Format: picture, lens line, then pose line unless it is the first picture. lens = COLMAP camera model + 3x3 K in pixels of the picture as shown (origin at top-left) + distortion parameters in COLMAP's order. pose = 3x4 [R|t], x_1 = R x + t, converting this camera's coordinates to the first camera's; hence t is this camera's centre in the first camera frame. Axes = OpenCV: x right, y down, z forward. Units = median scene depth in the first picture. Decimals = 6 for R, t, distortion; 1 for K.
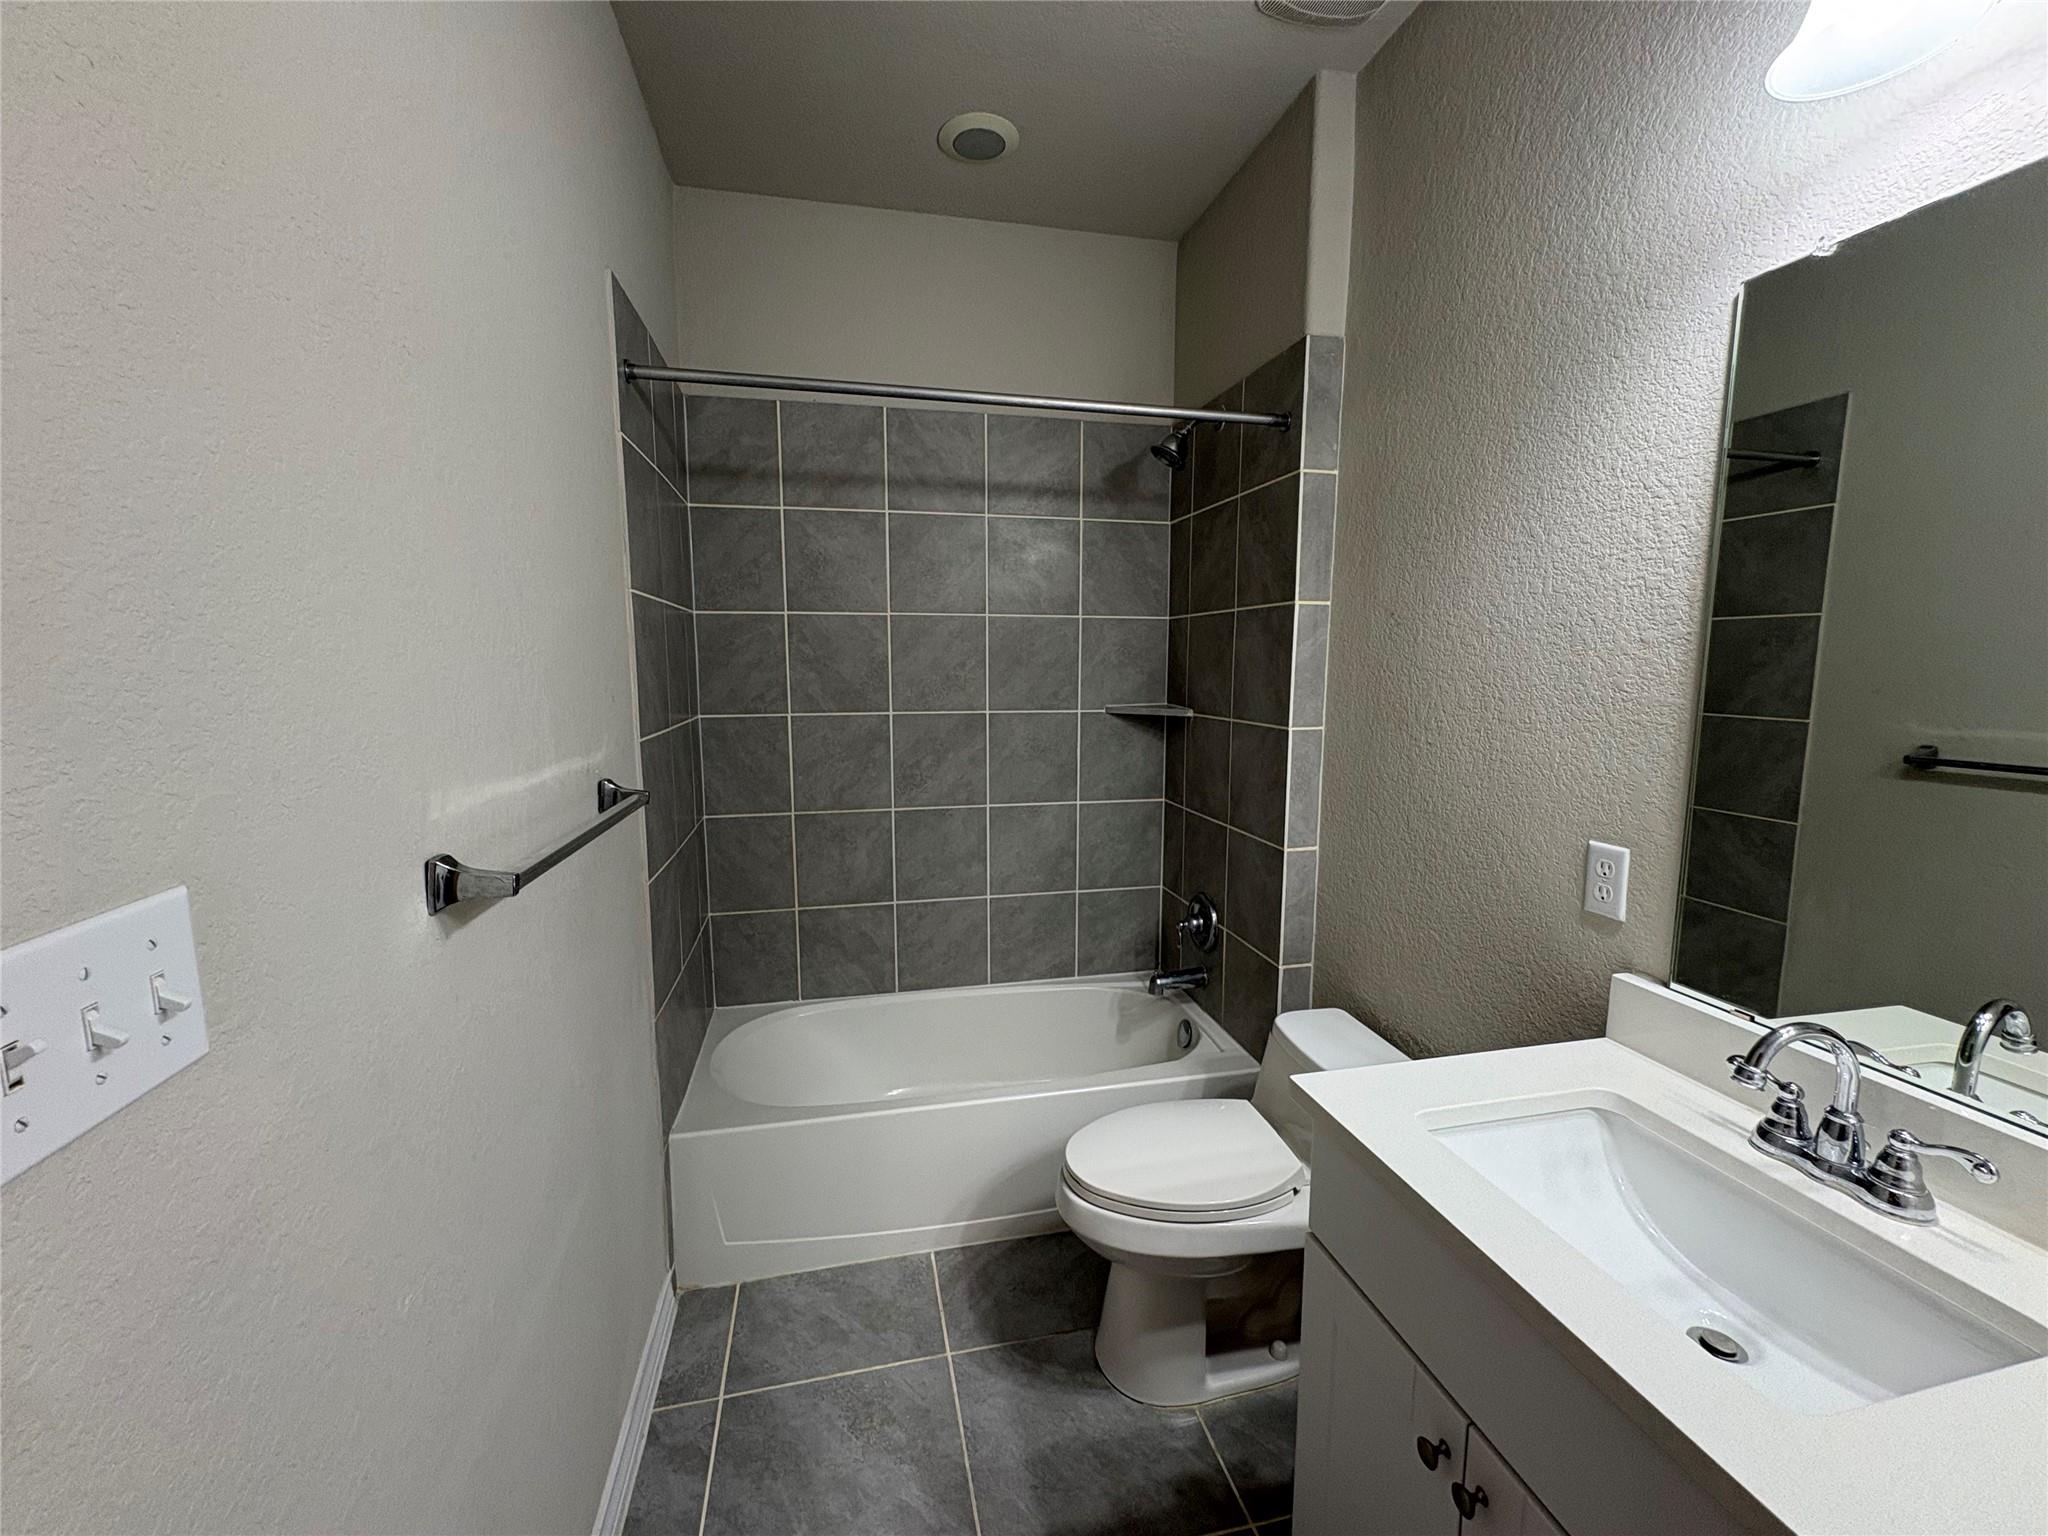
lens RADIAL K [[824.2, 0, 1017.7], [0, 824.2, 767.7], [0, 0, 1]] dist [0.001120, 0.000102]
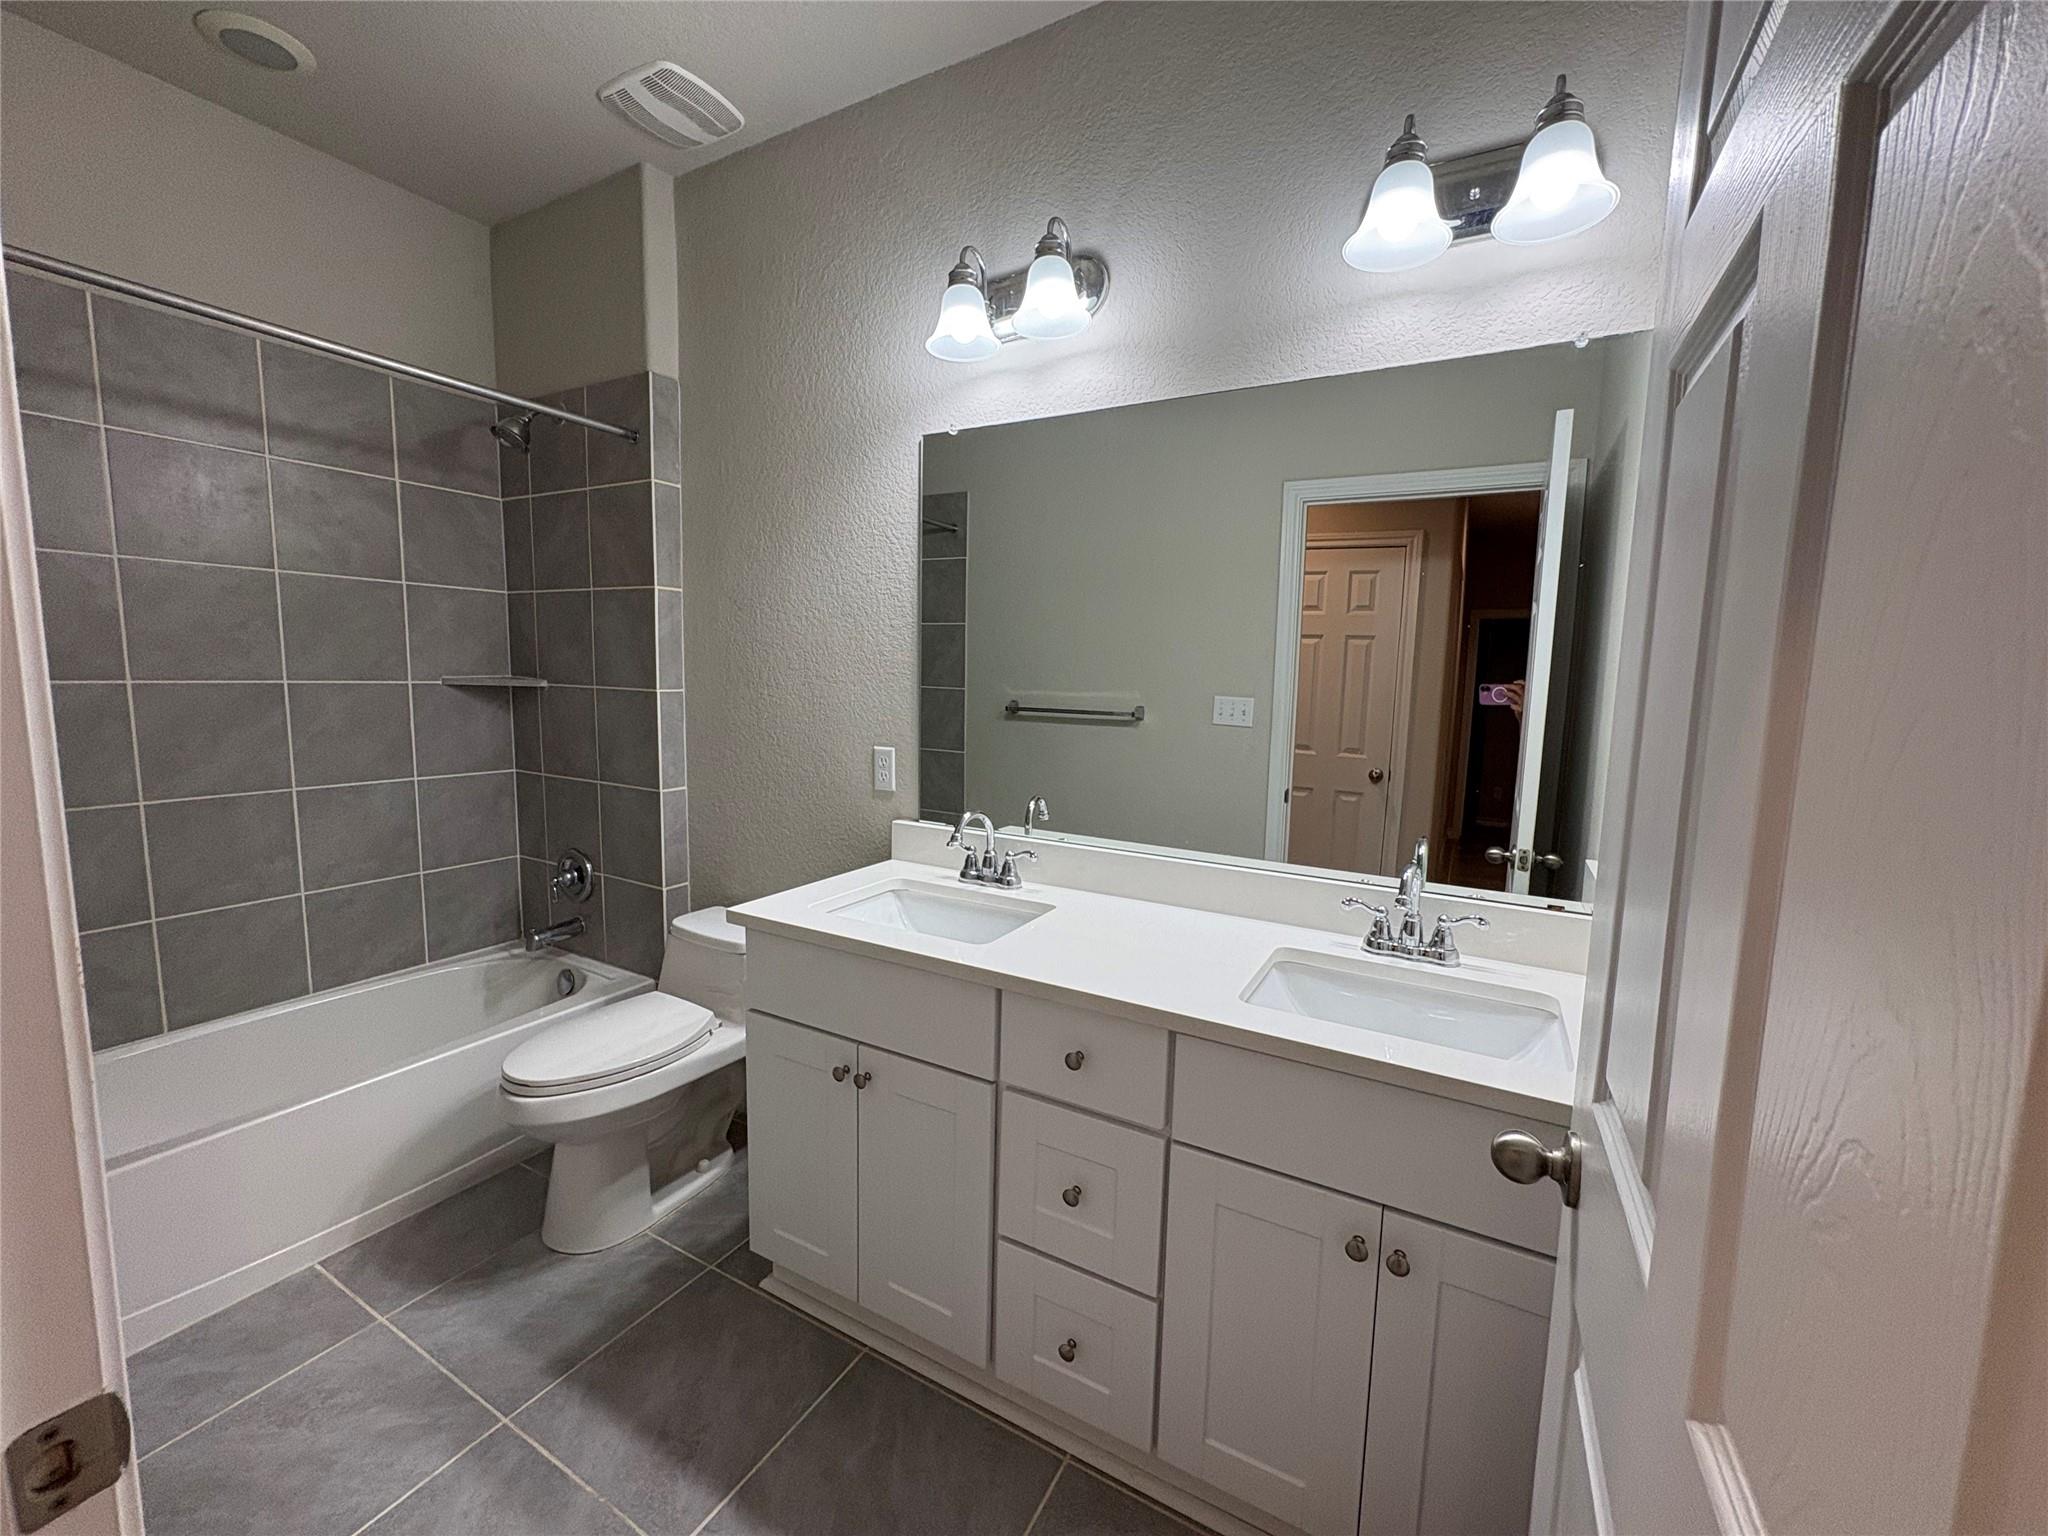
lens RADIAL K [[824.2, 0, 1026.6], [0, 824.2, 769.1], [0, 0, 1]] dist [0.001120, 0.000102]
pose [[0.668488, -0.074341, 0.739998, -0.225333], [0.070828, 0.996833, 0.036160, 0.066006], [-0.740343, 0.028240, 0.671636, -0.229910]]
